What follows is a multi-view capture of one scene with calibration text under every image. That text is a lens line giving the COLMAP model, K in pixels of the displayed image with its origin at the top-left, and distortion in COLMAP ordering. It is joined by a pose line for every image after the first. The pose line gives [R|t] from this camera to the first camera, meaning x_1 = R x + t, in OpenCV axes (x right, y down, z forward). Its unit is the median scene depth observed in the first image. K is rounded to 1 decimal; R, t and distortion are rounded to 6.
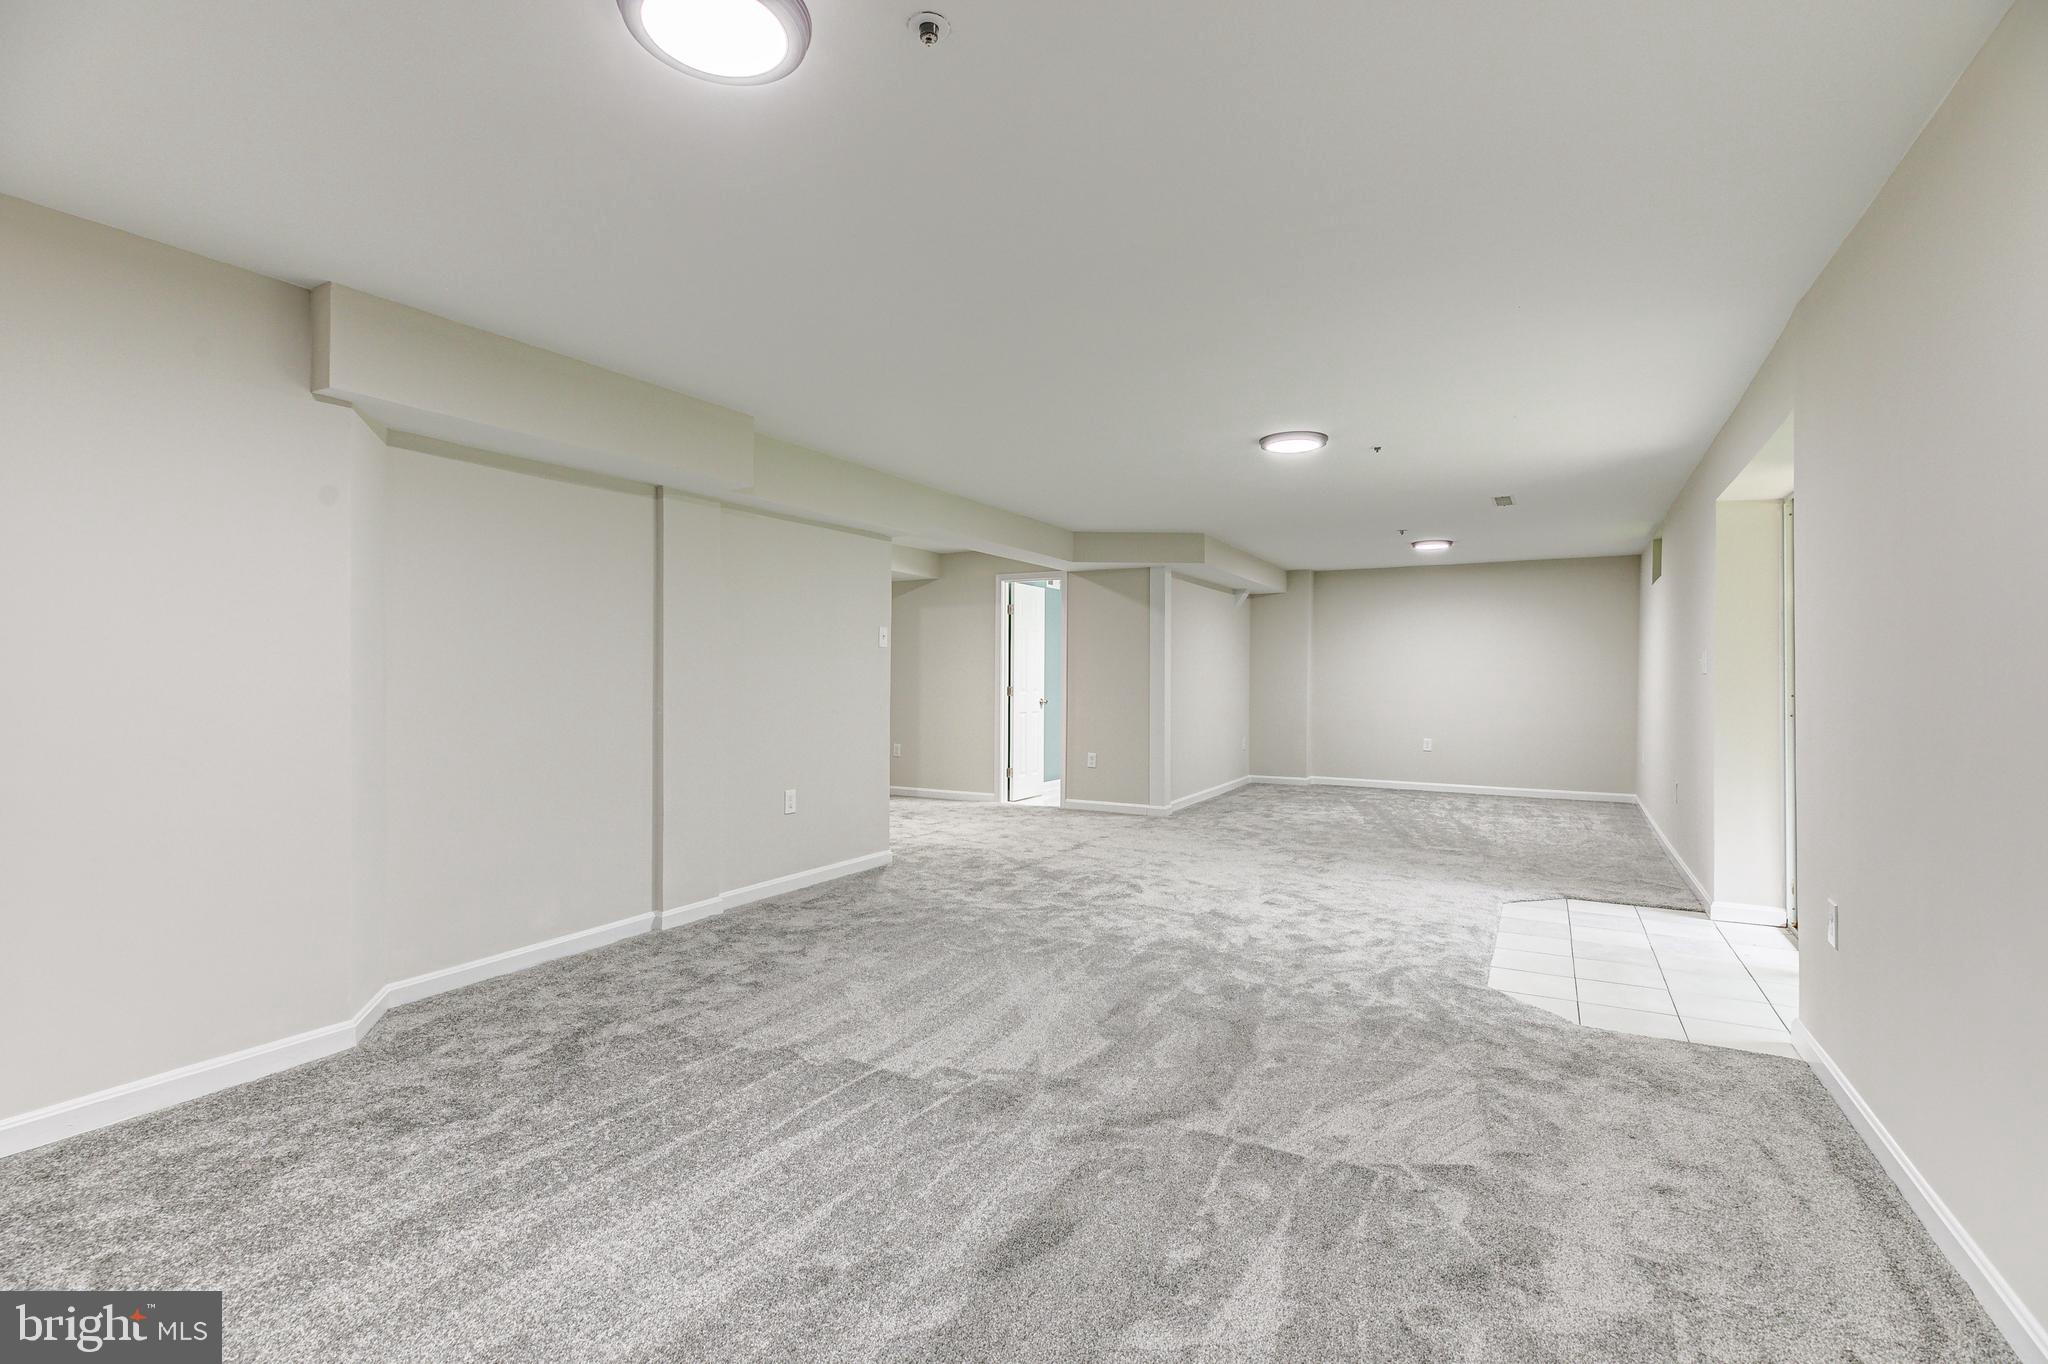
lens RADIAL K [[929.4, 0, 1028.8], [0, 929.4, 676.2], [0, 0, 1]] dist [0.011807, 0.000886]
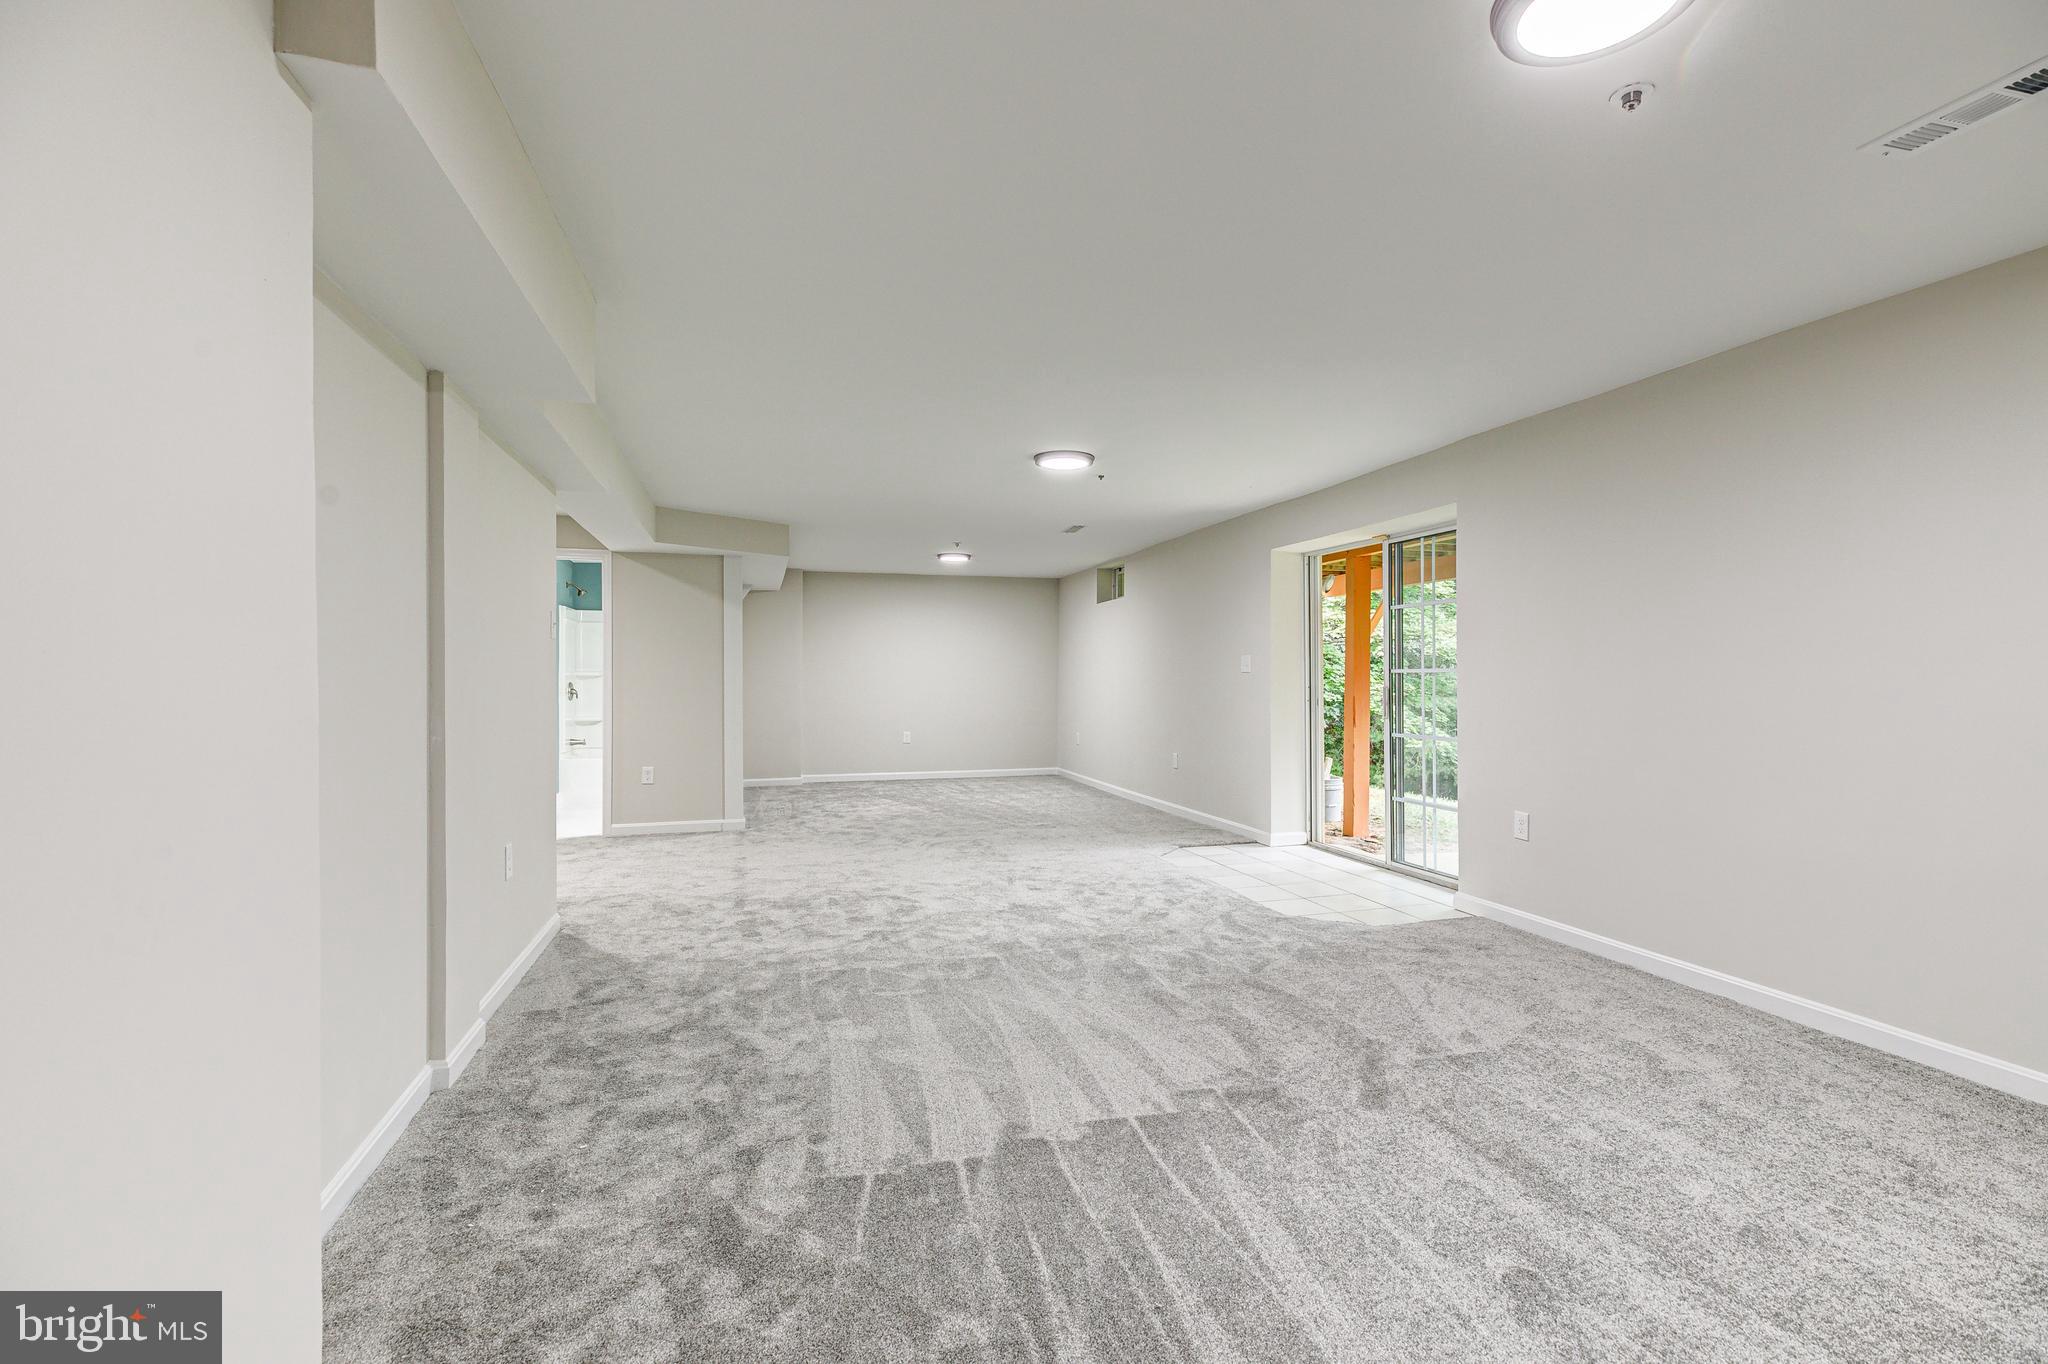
lens RADIAL K [[929.4, 0, 1025.9], [0, 929.4, 678.9], [0, 0, 1]] dist [0.011807, 0.000886]
pose [[0.710098, -0.007304, 0.704065, -0.517577], [0.004694, 0.999973, 0.005638, -0.001967], [-0.704088, -0.000699, 0.710113, 0.266100]]
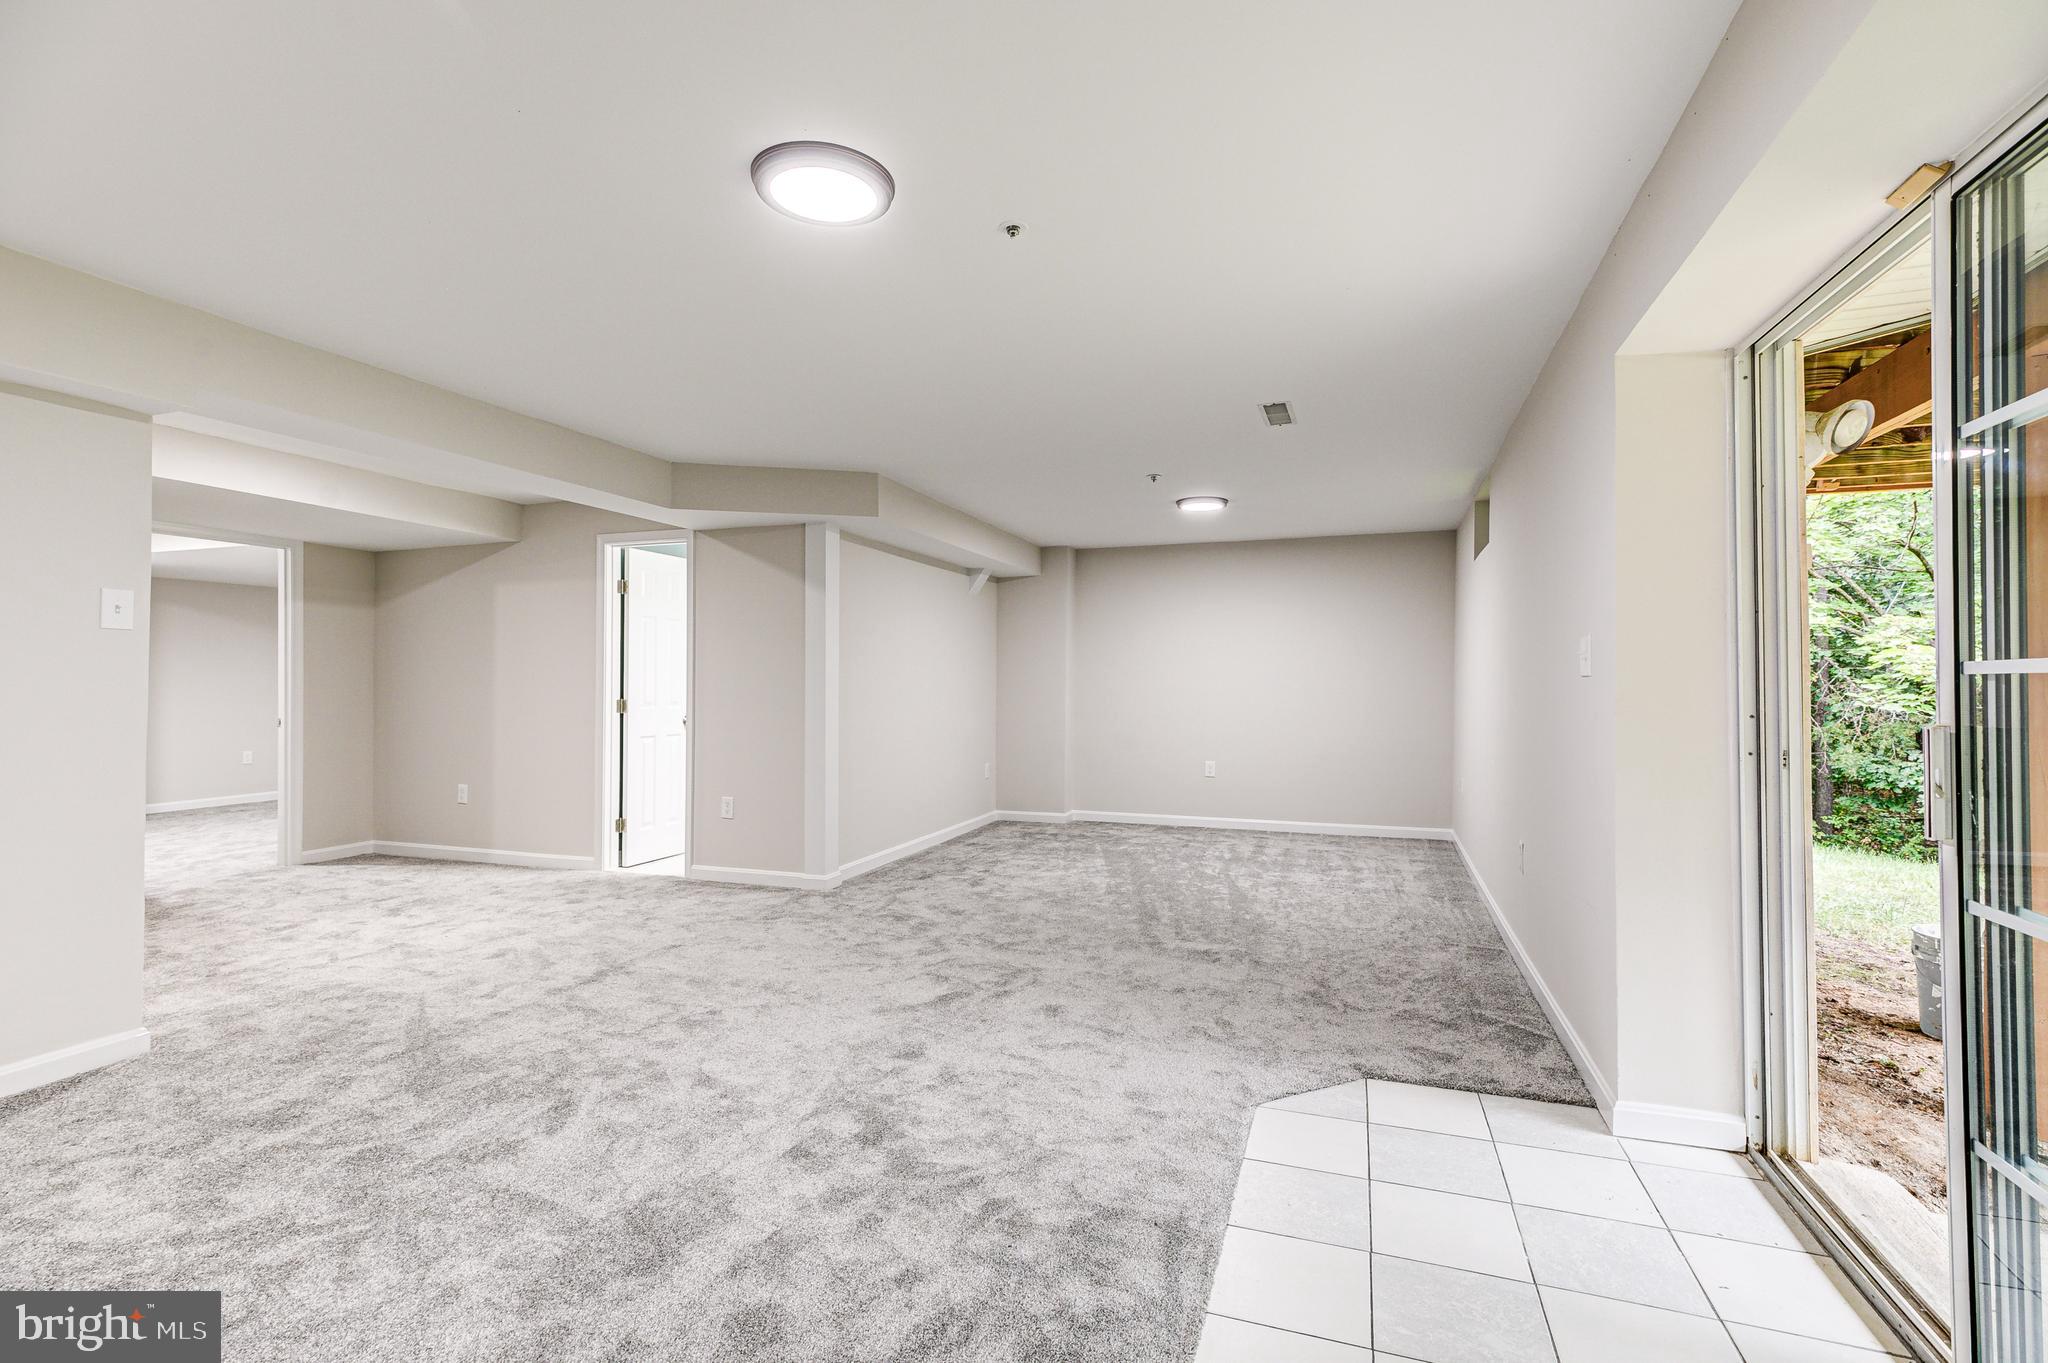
lens RADIAL K [[929.4, 0, 1026.3], [0, 929.4, 680.2], [0, 0, 1]] dist [0.011807, 0.000886]
pose [[0.986762, -0.003320, 0.162140, 0.312131], [0.003921, 0.999987, -0.003382, 0.000816], [-0.162127, 0.003973, 0.986762, 0.526310]]
